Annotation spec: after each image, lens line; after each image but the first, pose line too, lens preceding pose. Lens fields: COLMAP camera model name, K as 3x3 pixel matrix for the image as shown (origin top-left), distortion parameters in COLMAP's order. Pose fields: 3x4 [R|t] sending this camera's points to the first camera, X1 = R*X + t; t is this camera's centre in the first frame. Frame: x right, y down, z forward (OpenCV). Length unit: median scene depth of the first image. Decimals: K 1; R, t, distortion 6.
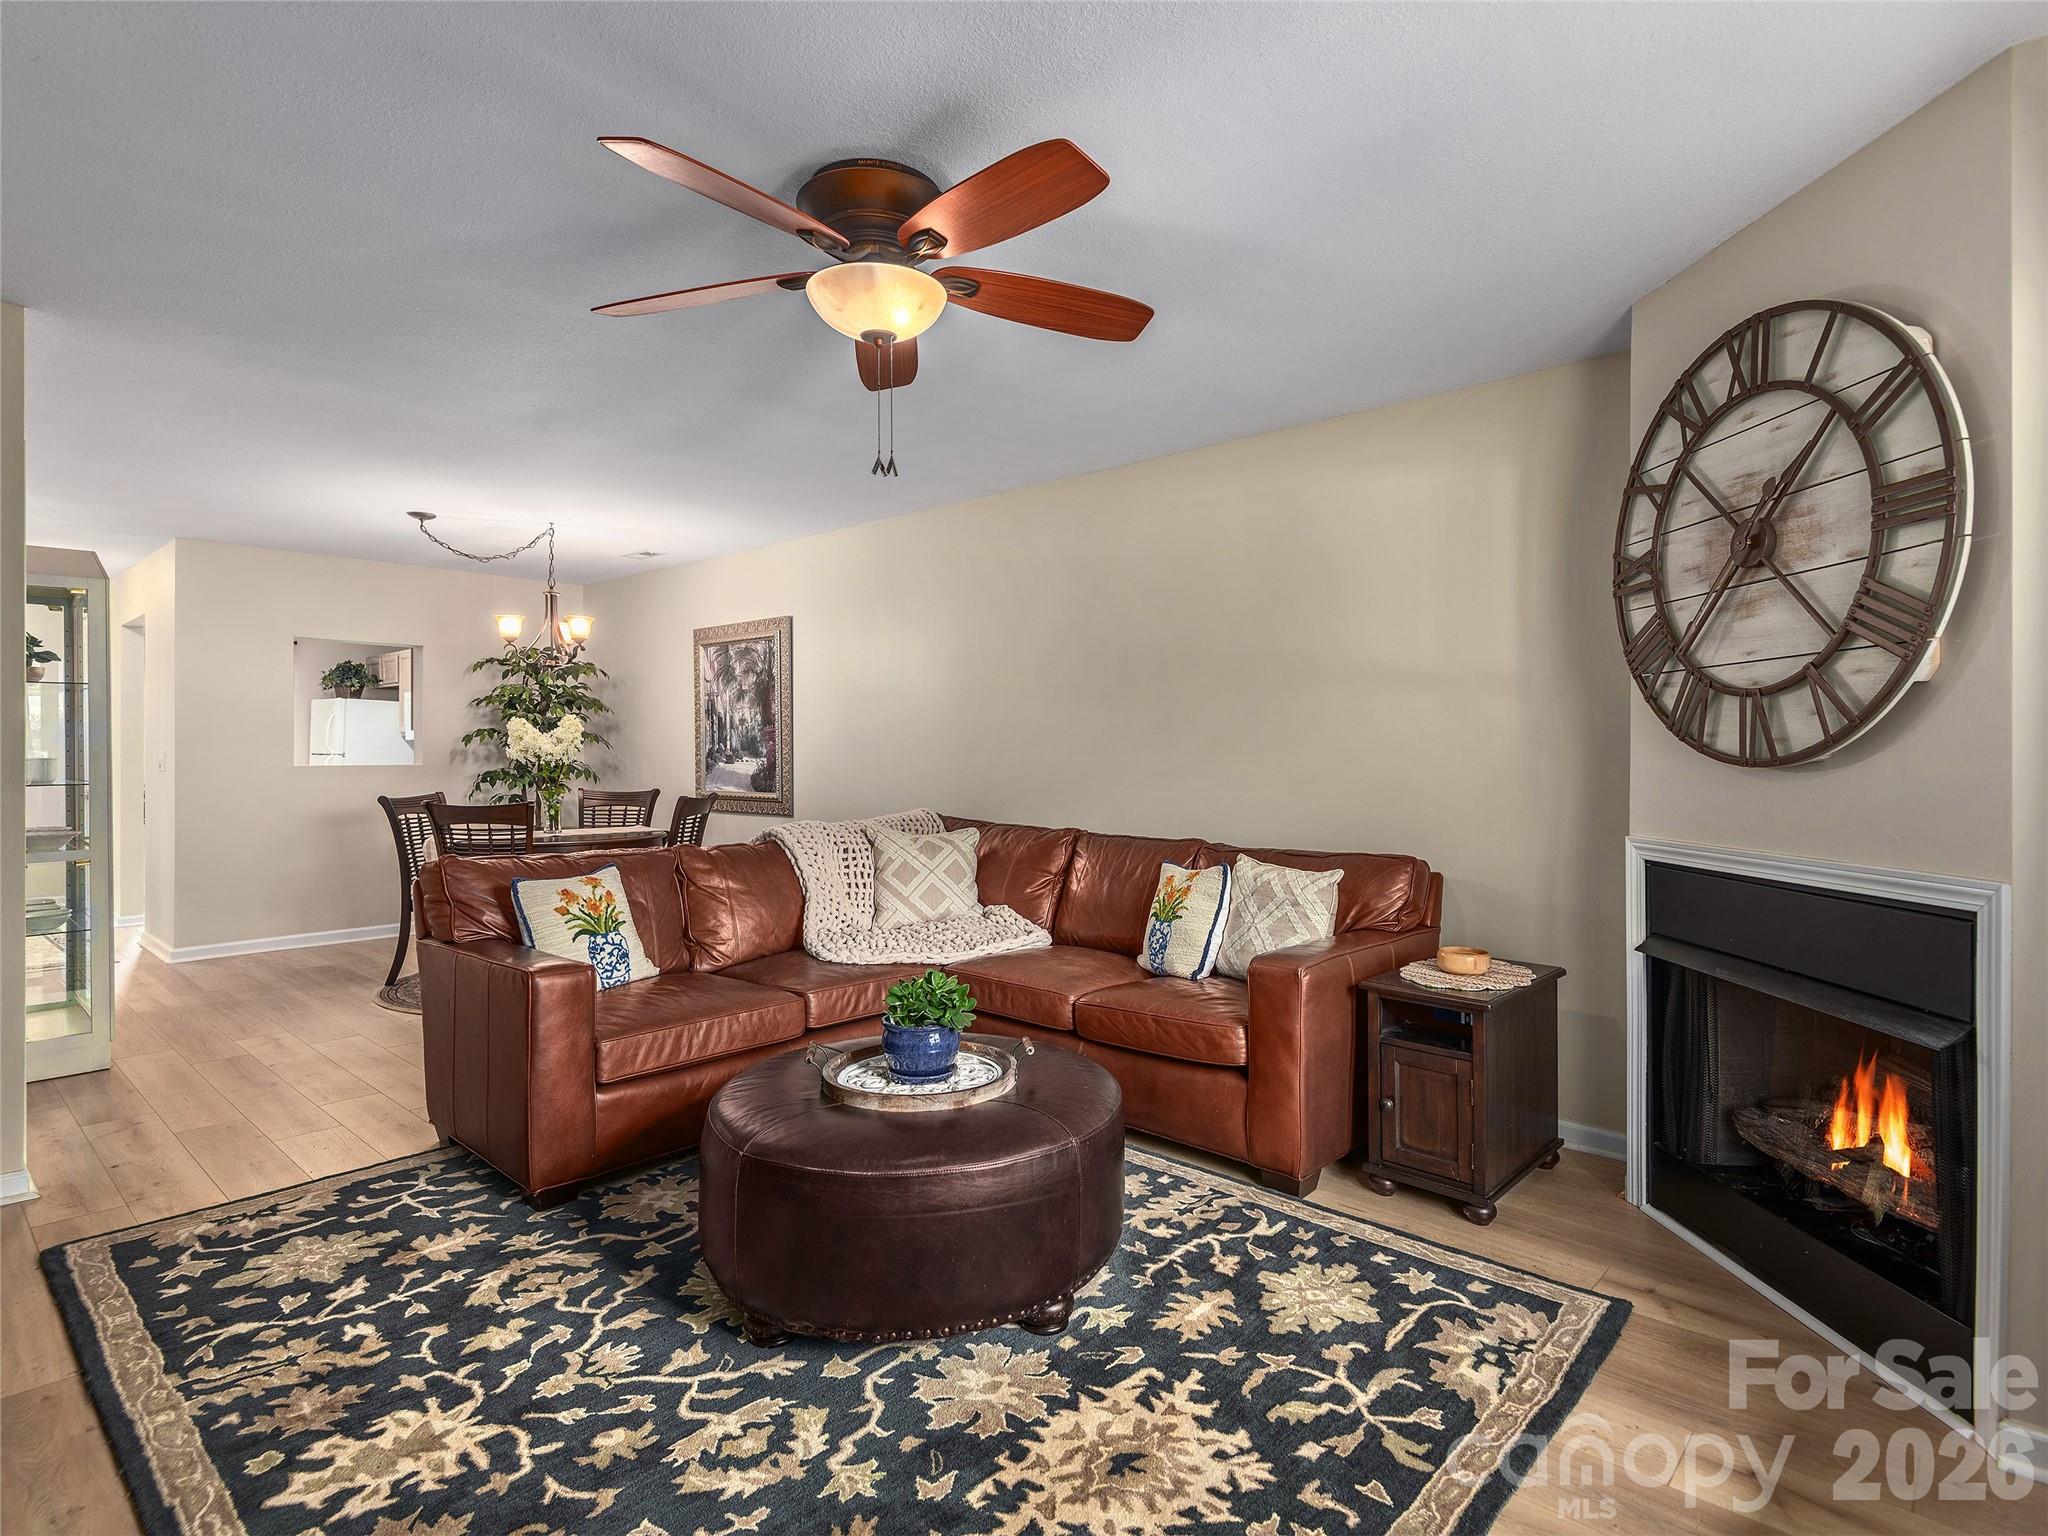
lens RADIAL K [[1019.9, 0, 1029.9], [0, 1019.9, 748.9], [0, 0, 1]] dist [0.042244, -0.000036]
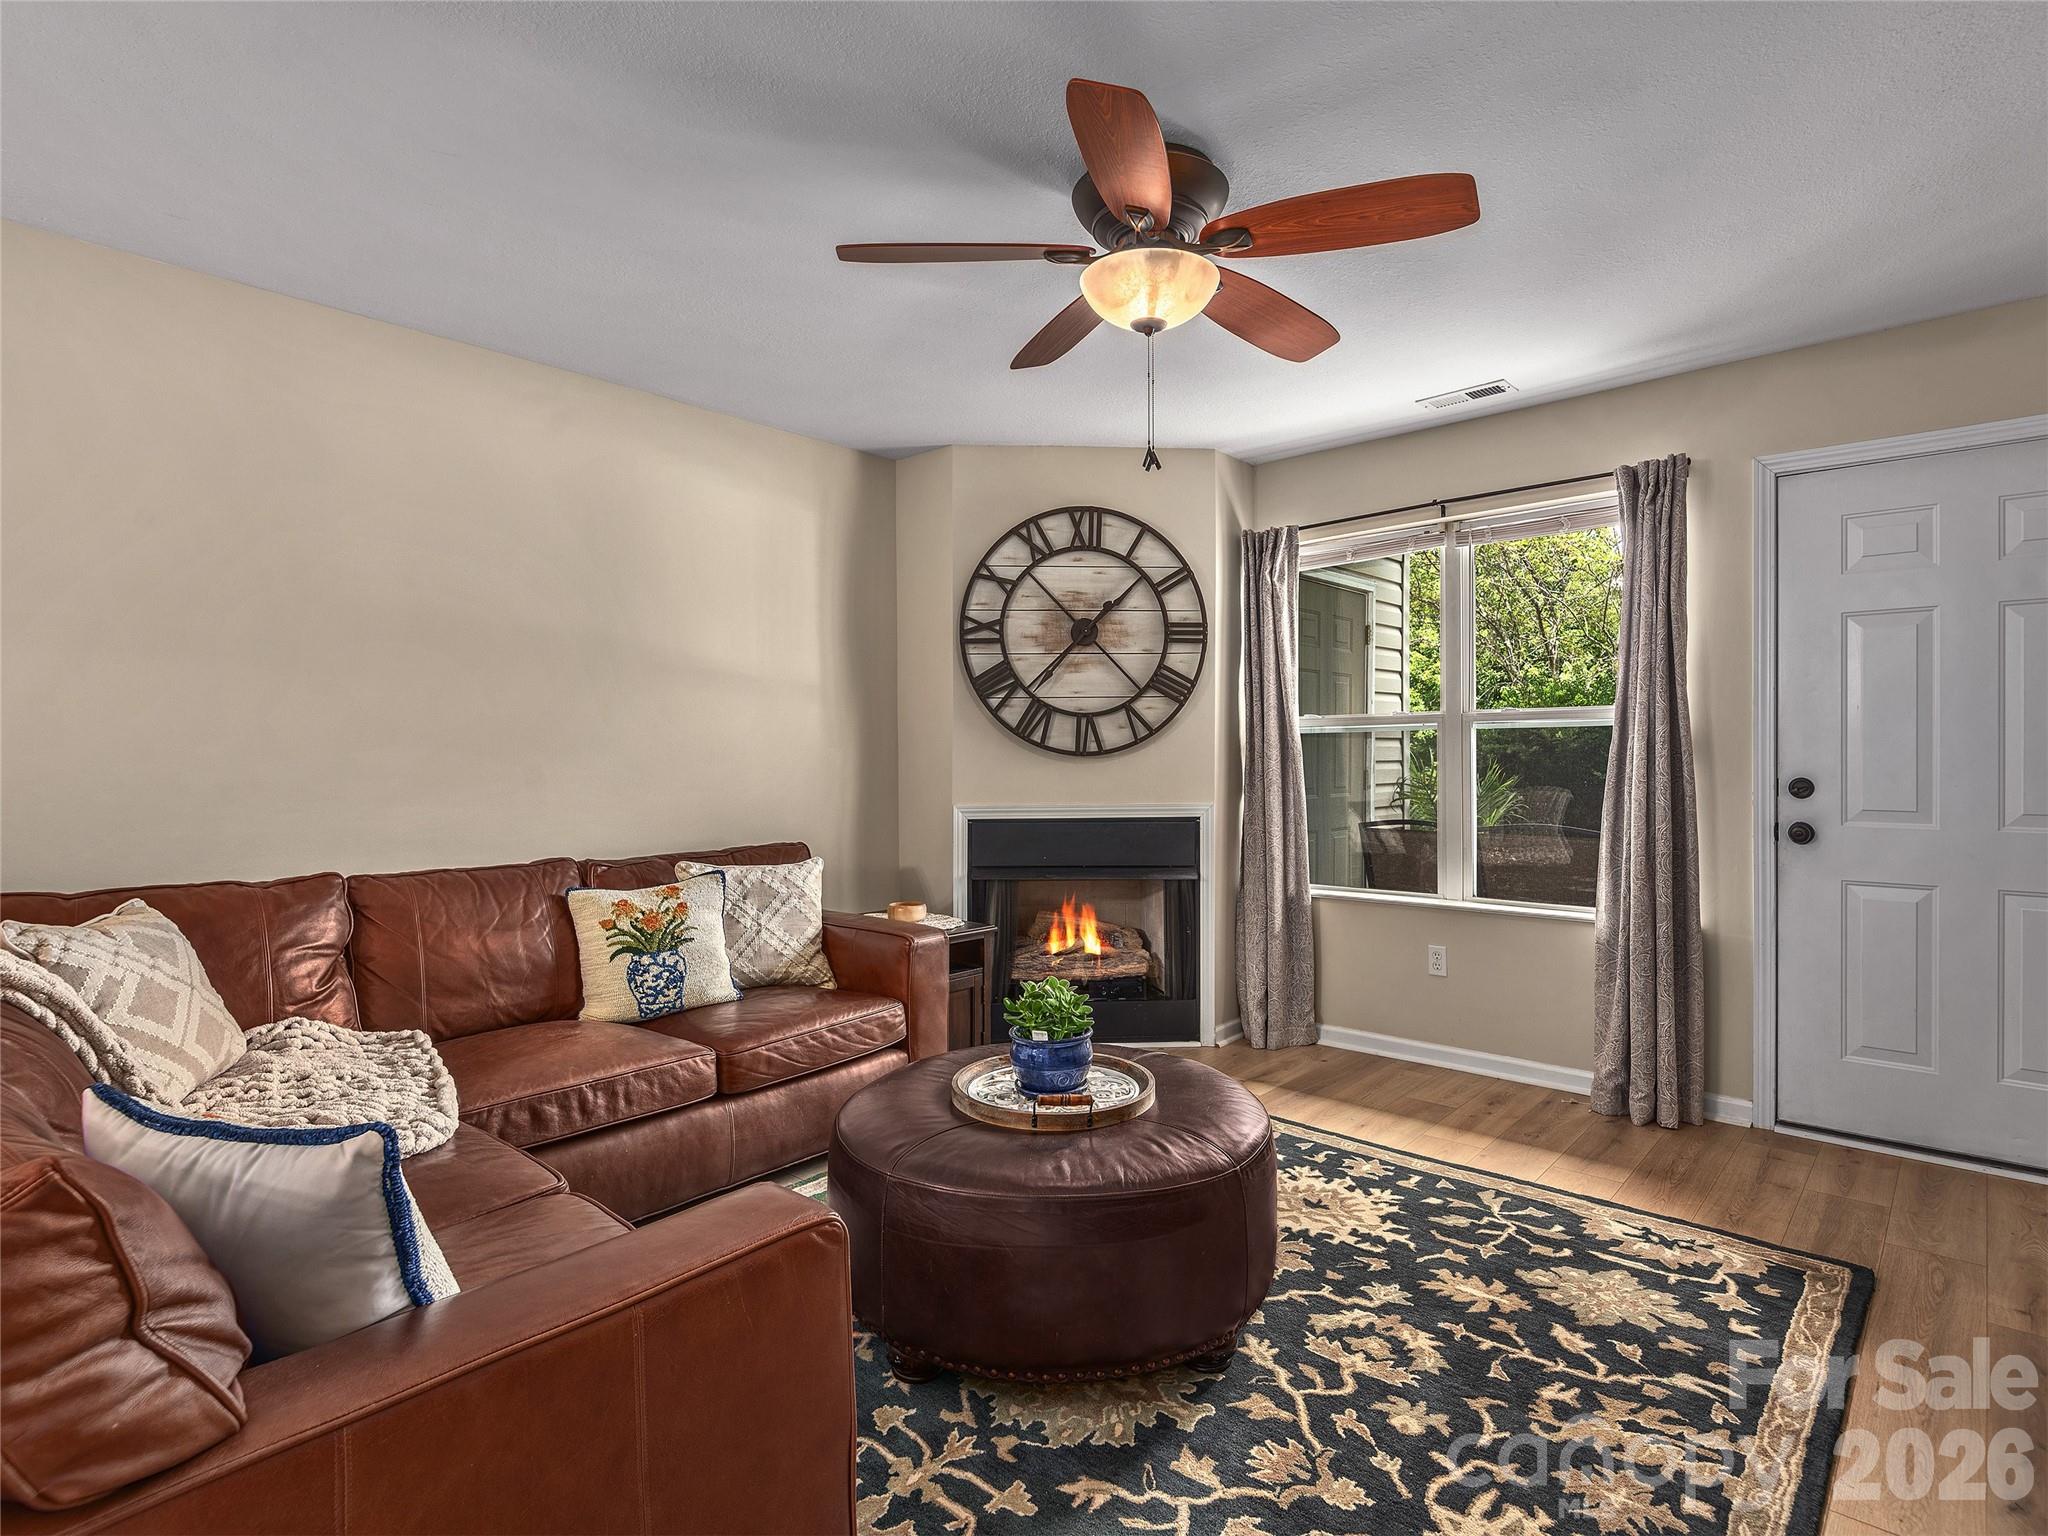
lens RADIAL K [[1078.2, 0, 1013.7], [0, 1078.2, 762.0], [0, 0, 1]] dist [0.000239, 0.000016]
pose [[0.003947, 0.009012, 0.999952, -1.266376], [0.007266, 0.999933, -0.009041, 0.046563], [-0.999966, 0.007301, 0.003881, 1.219645]]
